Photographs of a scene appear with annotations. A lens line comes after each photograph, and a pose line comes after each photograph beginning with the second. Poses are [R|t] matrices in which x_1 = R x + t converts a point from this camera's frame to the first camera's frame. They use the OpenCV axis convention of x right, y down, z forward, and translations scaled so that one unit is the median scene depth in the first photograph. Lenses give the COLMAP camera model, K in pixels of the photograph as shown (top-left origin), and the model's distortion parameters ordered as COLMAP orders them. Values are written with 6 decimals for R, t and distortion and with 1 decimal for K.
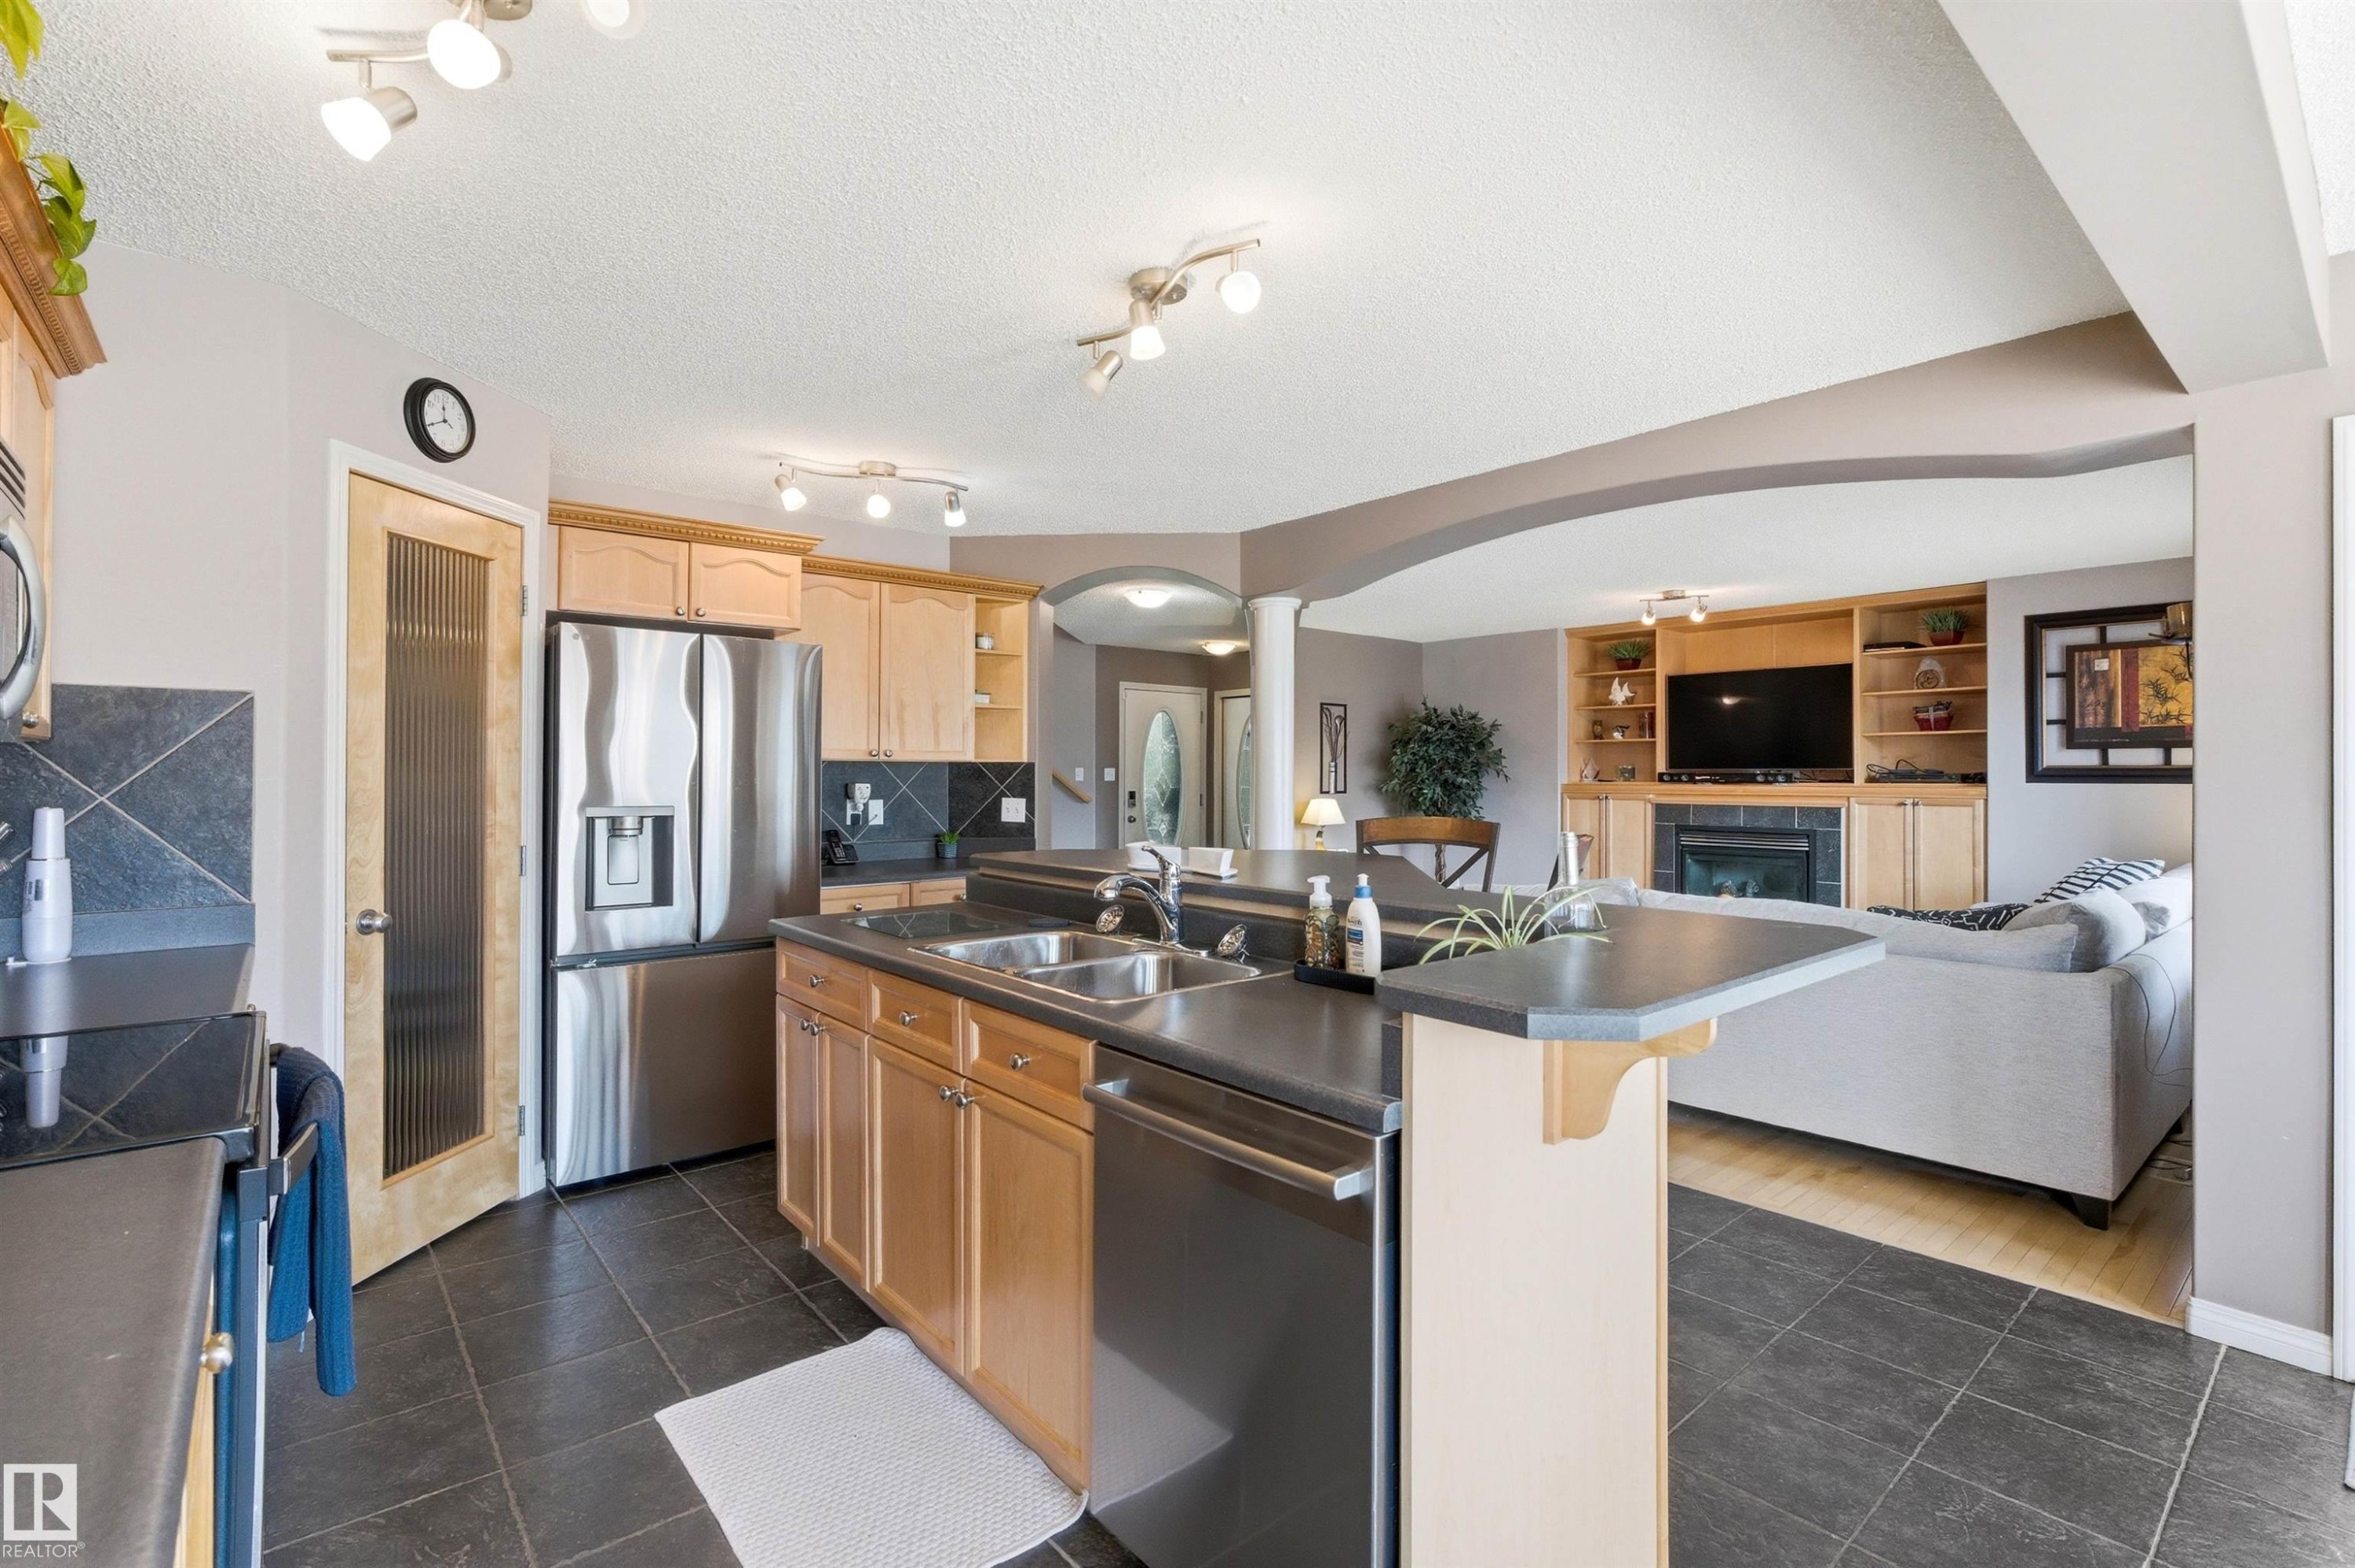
lens RADIAL K [[1066.7, 0, 1179.6], [0, 1066.7, 772.3], [0, 0, 1]] dist [-0.006971, 0.002816]
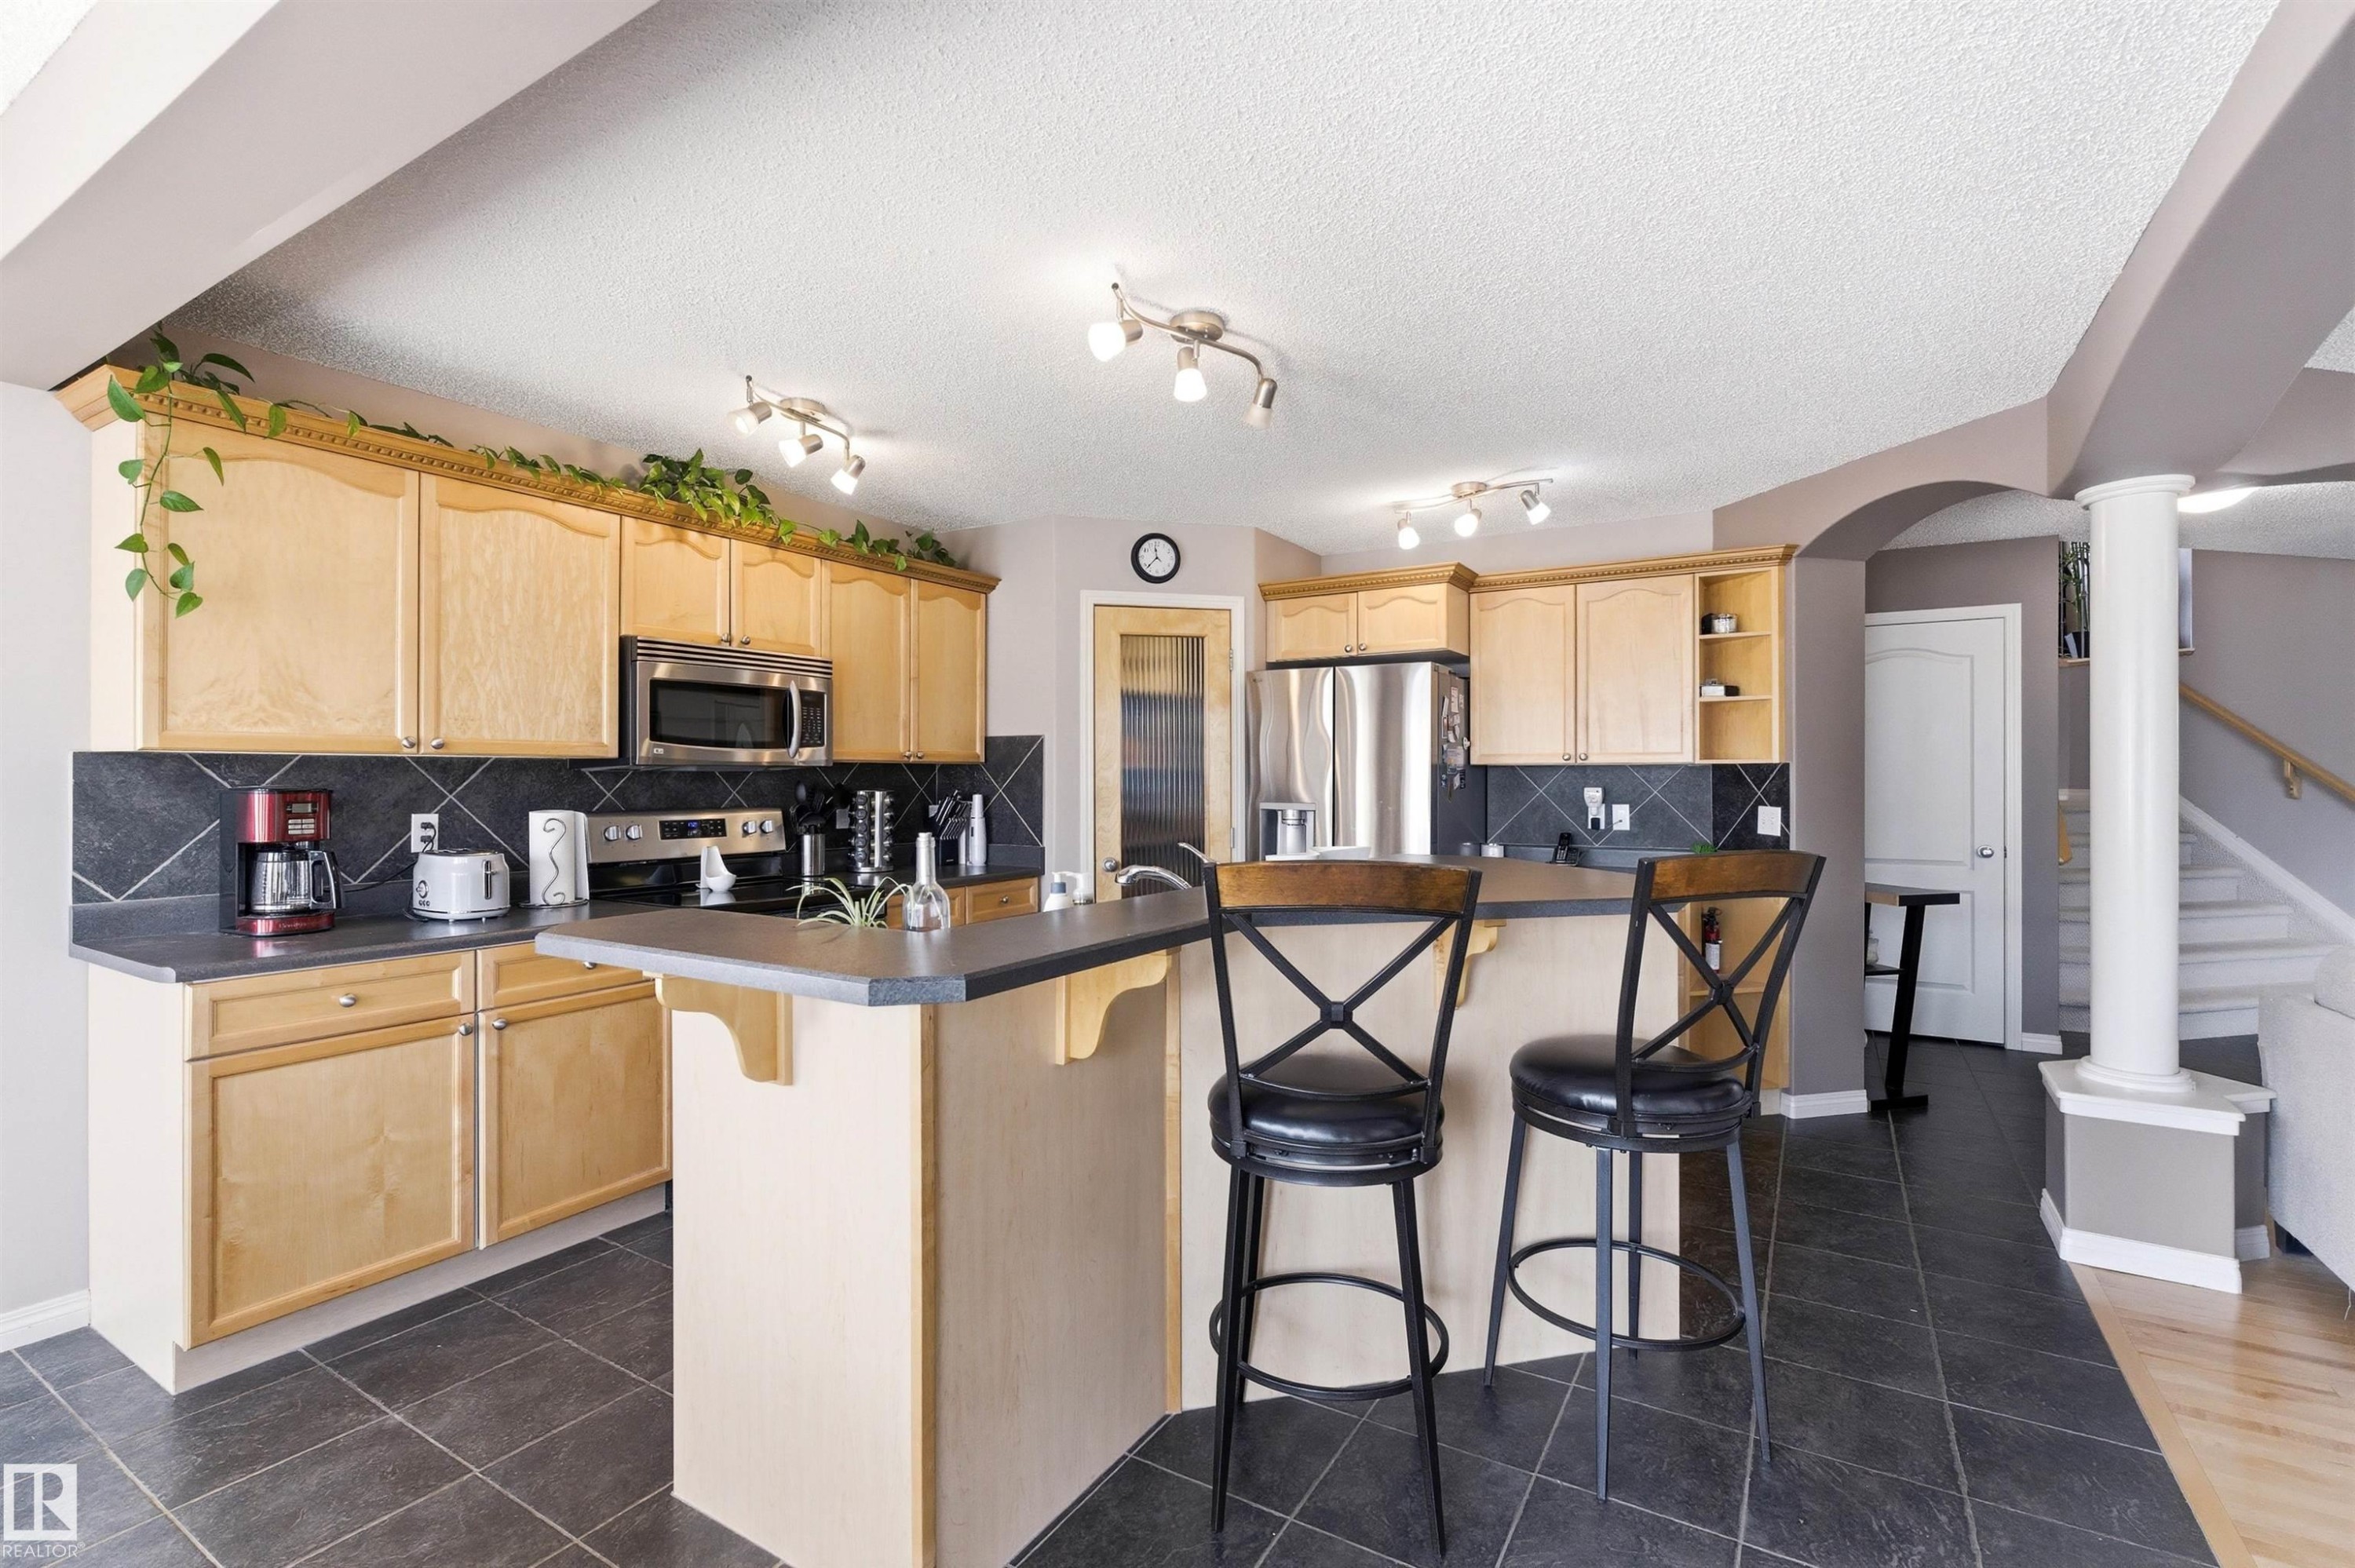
lens RADIAL K [[1066.7, 0, 1191.2], [0, 1066.7, 781.4], [0, 0, 1]] dist [-0.006971, 0.002816]
pose [[0.320127, -0.001501, -0.947373, 0.752129], [0.002636, 0.999996, -0.000694, 0.006454], [0.947371, -0.002275, 0.320130, 0.474326]]
